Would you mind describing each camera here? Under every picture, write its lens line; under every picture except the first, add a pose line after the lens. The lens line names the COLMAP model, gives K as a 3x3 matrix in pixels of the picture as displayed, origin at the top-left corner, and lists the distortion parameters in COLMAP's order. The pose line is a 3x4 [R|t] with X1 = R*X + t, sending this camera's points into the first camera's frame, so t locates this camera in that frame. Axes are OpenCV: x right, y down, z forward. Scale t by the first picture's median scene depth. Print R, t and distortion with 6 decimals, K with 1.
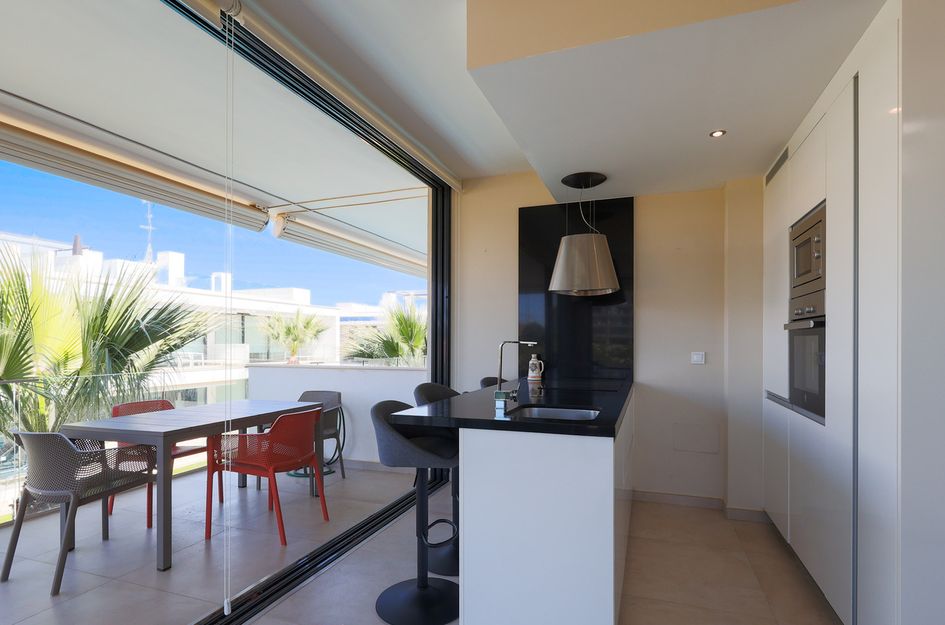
lens RADIAL K [[488.3, 0, 473.8], [0, 488.3, 345.2], [0, 0, 1]] dist [-0.003949, -0.000815]
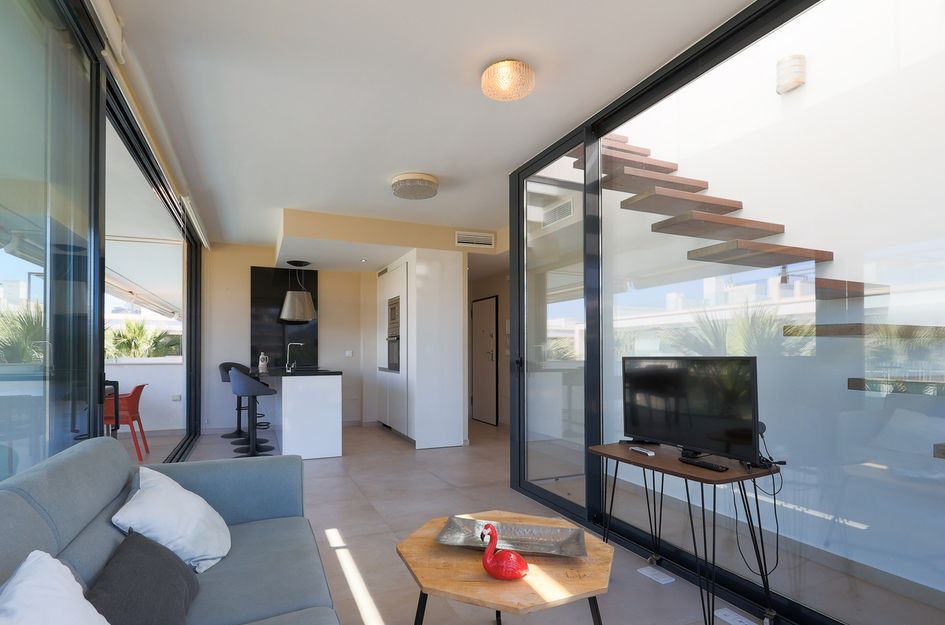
lens RADIAL K [[488.3, 0, 473.8], [0, 488.3, 345.2], [0, 0, 1]] dist [-0.003949, -0.000815]
pose [[0.715638, 0.007334, 0.698433, -0.742957], [0.004973, 0.999866, -0.015595, 0.031436], [-0.698454, 0.014634, 0.715505, -1.039675]]
